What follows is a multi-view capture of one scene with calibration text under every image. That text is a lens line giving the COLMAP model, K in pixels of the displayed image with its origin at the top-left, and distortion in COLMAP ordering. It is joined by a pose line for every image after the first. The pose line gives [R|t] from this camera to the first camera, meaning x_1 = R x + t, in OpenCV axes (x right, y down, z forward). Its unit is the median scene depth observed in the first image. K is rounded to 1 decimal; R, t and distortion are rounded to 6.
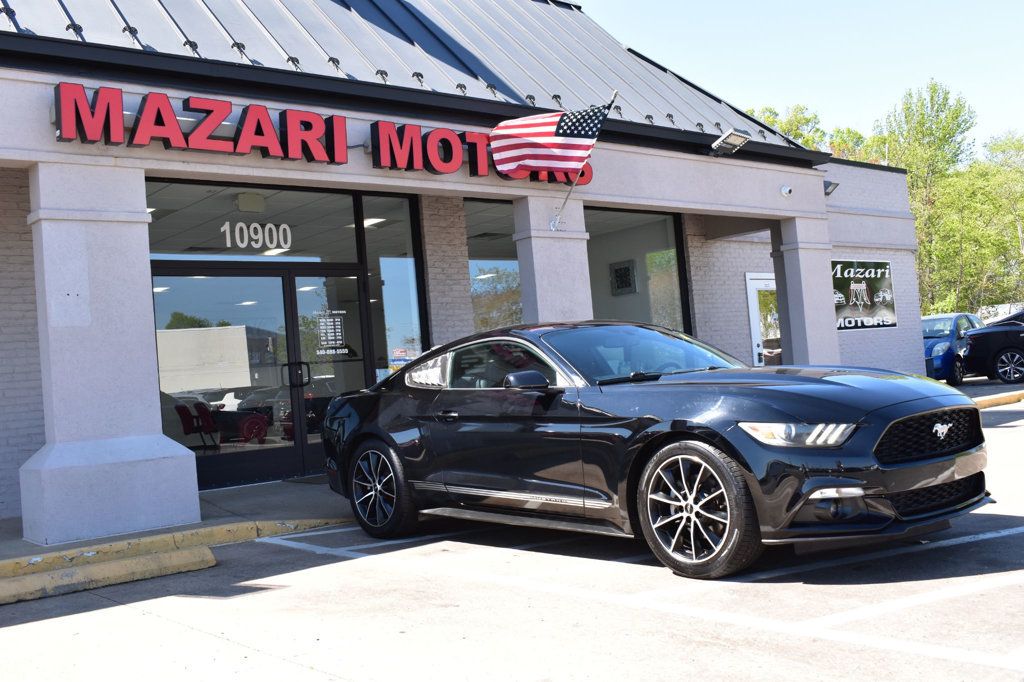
lens RADIAL K [[1061.1, 0, 468.6], [0, 1061.1, 333.3], [0, 0, 1]] dist [-0.023400, 0.000000]
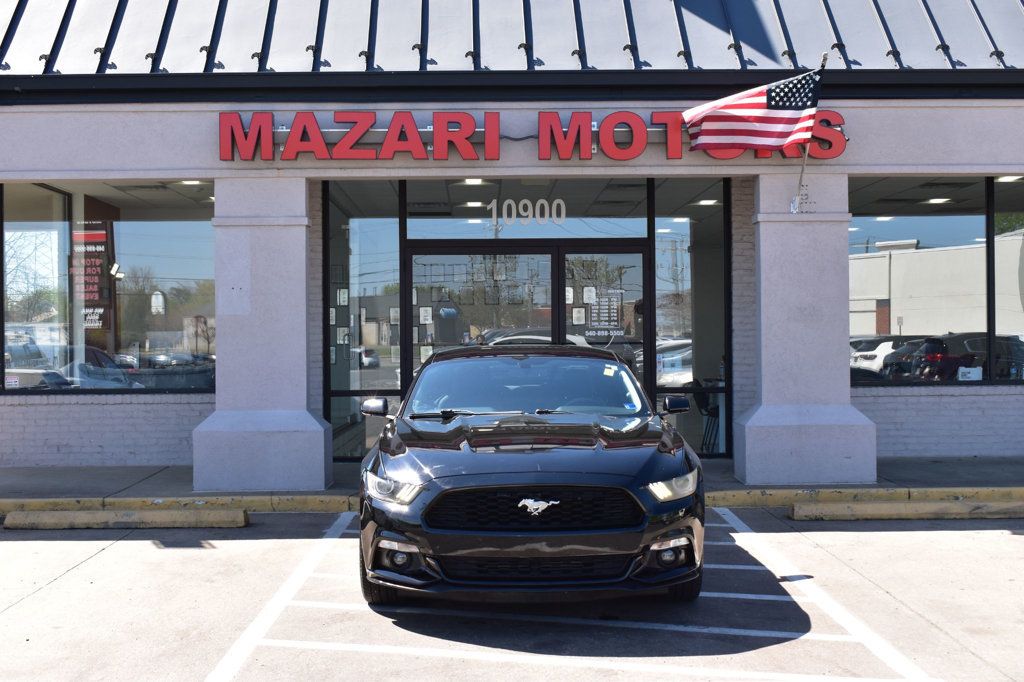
lens RADIAL K [[1353.7, 0, 481.5], [0, 1353.7, 354.5], [0, 0, 1]] dist [-0.017786, 0.000000]
pose [[0.774339, 0.080065, -0.627686, 0.774943], [-0.022258, 0.994795, 0.099434, -0.115375], [0.632380, -0.063024, 0.772090, -0.015978]]
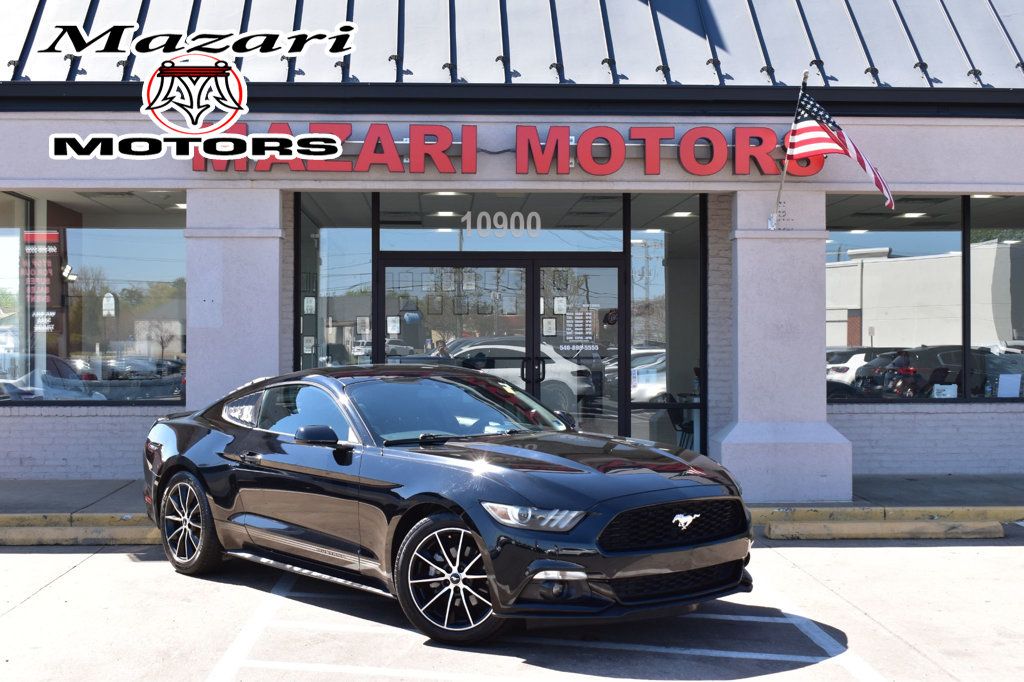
lens RADIAL K [[1403.6, 0, 482.5], [0, 1403.6, 348.2], [0, 0, 1]] dist [-0.006933, 0.000000]
pose [[0.792279, 0.081391, -0.604706, 0.784453], [-0.032764, 0.995308, 0.091037, -0.130325], [0.609278, -0.052314, 0.791229, -0.056079]]
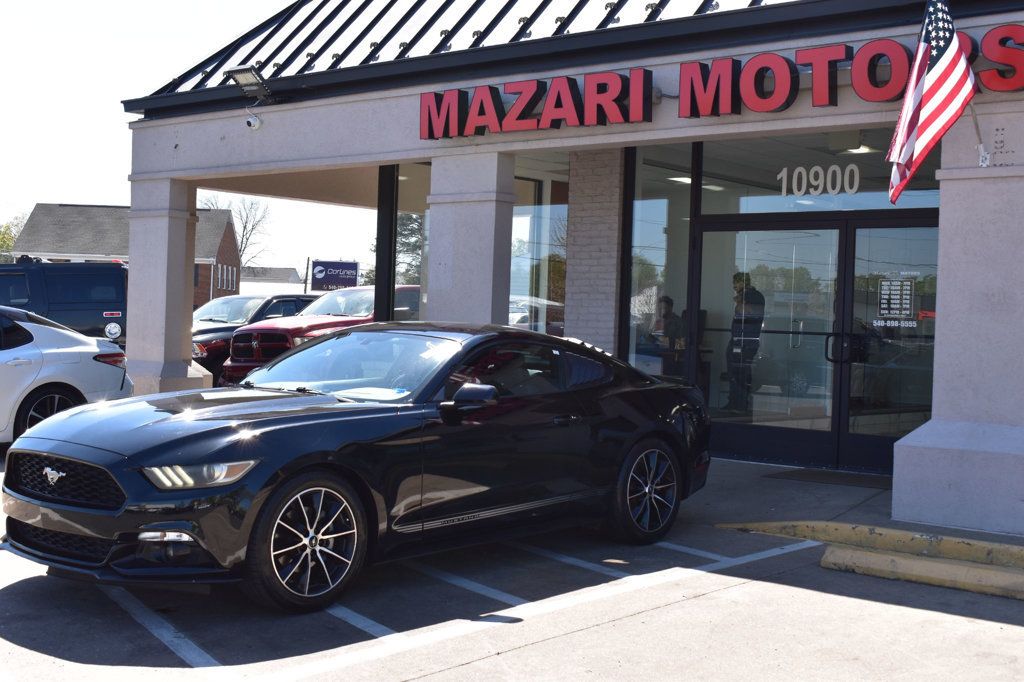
lens RADIAL K [[1323.5, 0, 512.1], [0, 1323.5, 332.1], [0, 0, 1]] dist [-0.021833, 0.000000]
pose [[0.173307, 0.095100, -0.980266, 1.100624], [0.004078, 0.995249, 0.097275, -0.102195], [0.984859, -0.020856, 0.172095, 0.775059]]
